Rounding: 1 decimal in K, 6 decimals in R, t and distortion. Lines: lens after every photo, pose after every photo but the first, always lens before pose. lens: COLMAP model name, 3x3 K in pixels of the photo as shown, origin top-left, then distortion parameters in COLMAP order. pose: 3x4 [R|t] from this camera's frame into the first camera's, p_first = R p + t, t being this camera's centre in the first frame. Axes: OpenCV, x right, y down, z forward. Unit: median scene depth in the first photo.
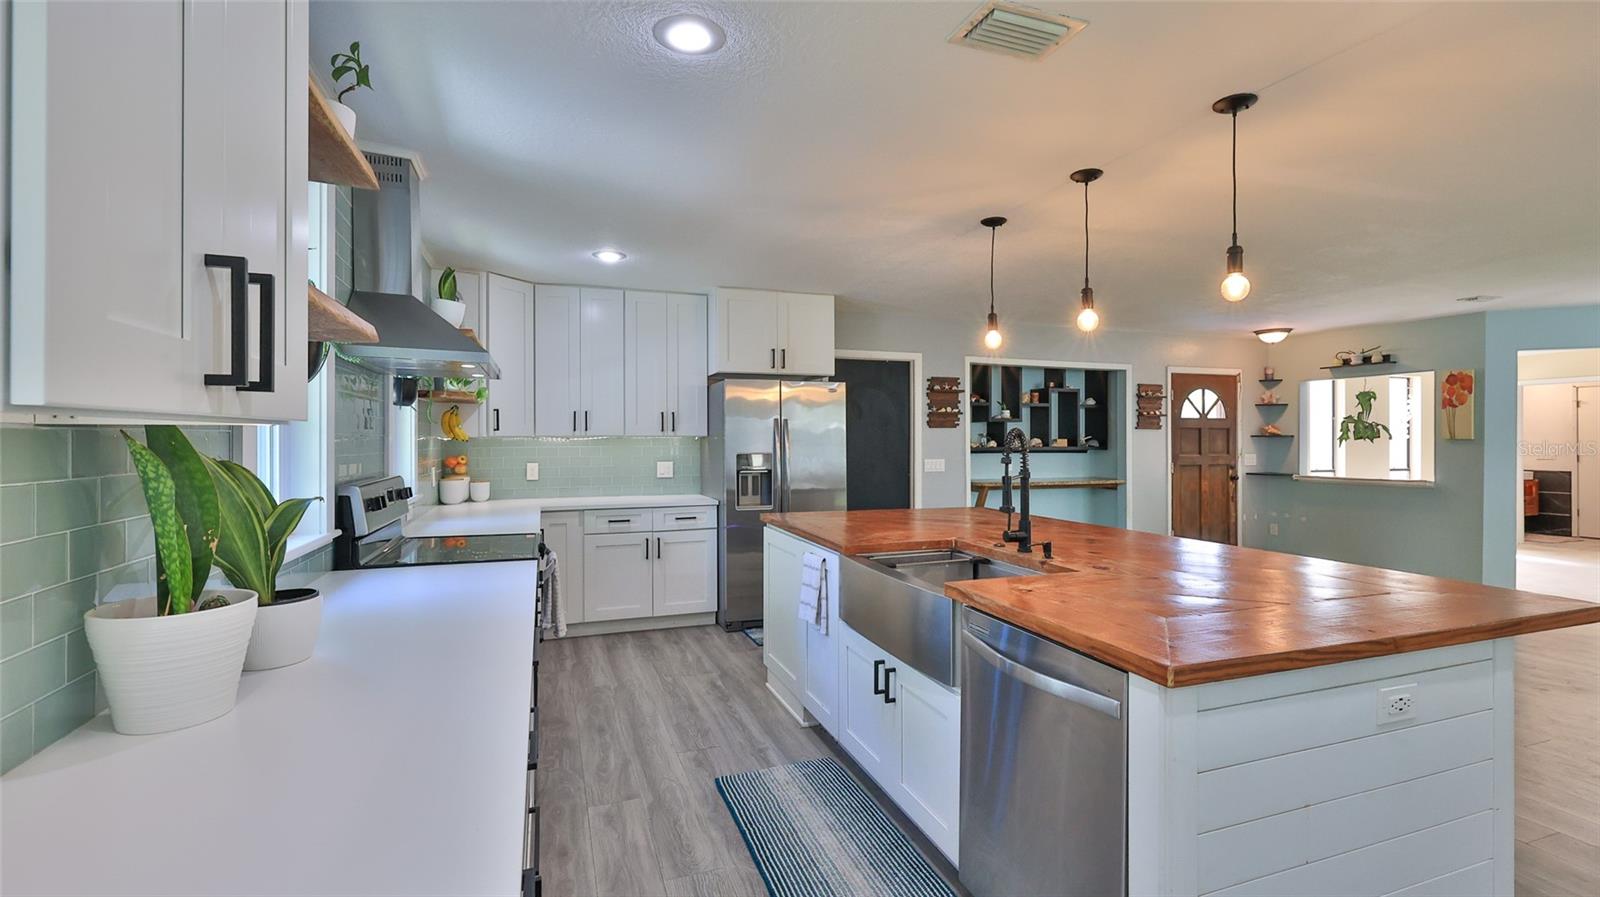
lens RADIAL K [[711.9, 0, 799.5], [0, 711.9, 436.9], [0, 0, 1]] dist [0.002510, 0.000051]
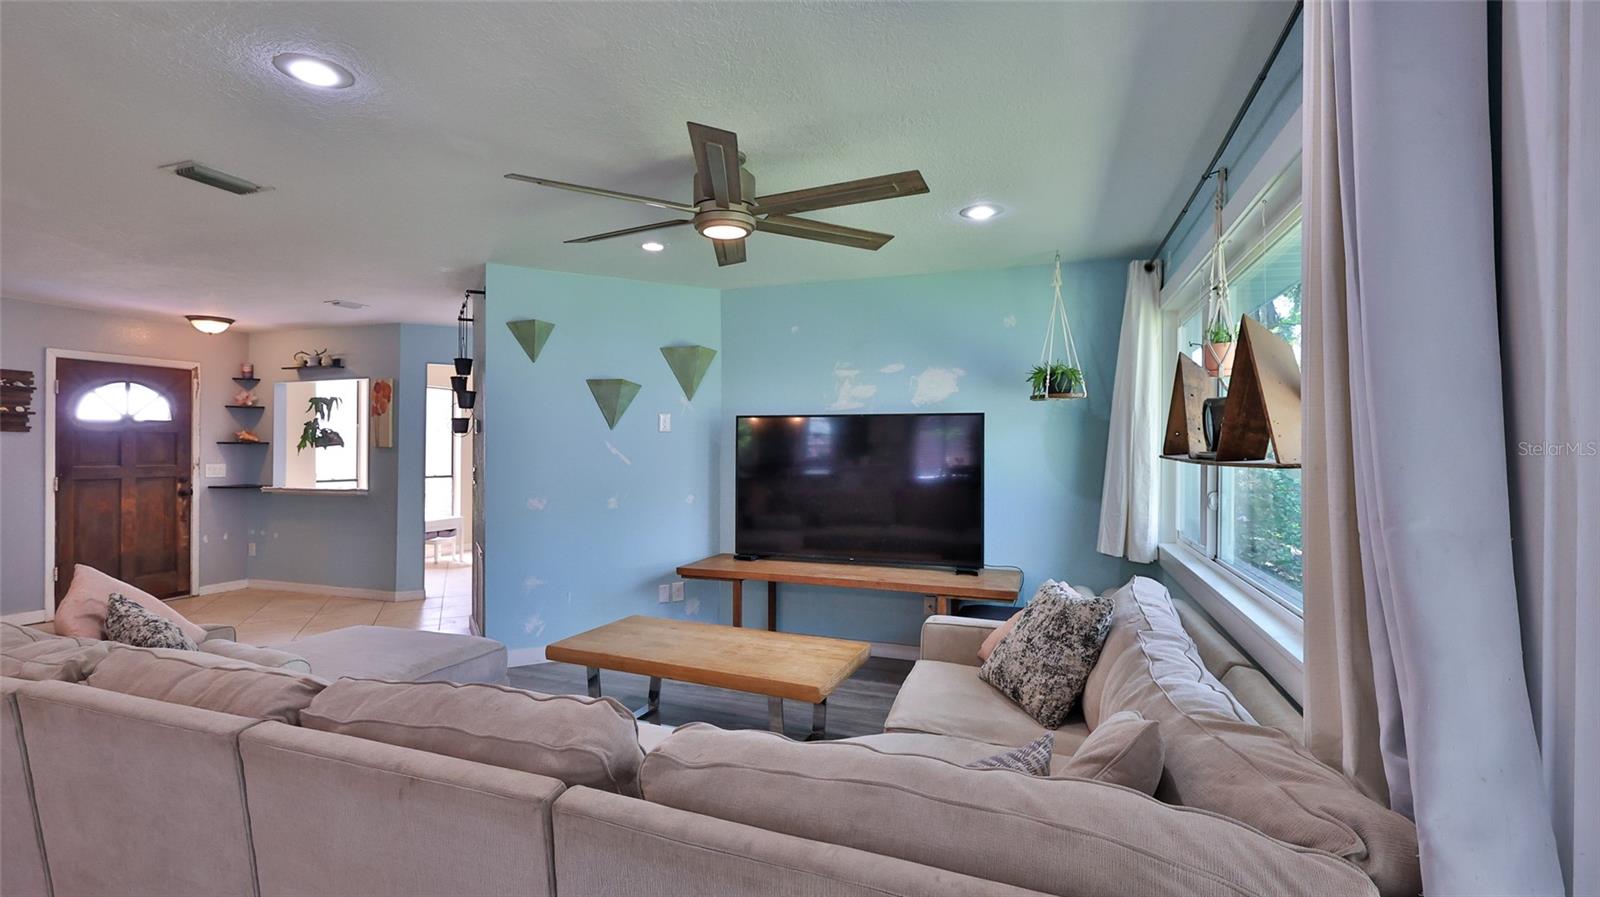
lens RADIAL K [[707.1, 0, 796.3], [0, 707.1, 445.0], [0, 0, 1]] dist [-0.000720, -0.000621]
pose [[0.633148, 0.008413, 0.773985, 0.460747], [-0.006330, 0.999964, -0.005691, 0.002020], [-0.774005, -0.001296, 0.633178, -0.074554]]
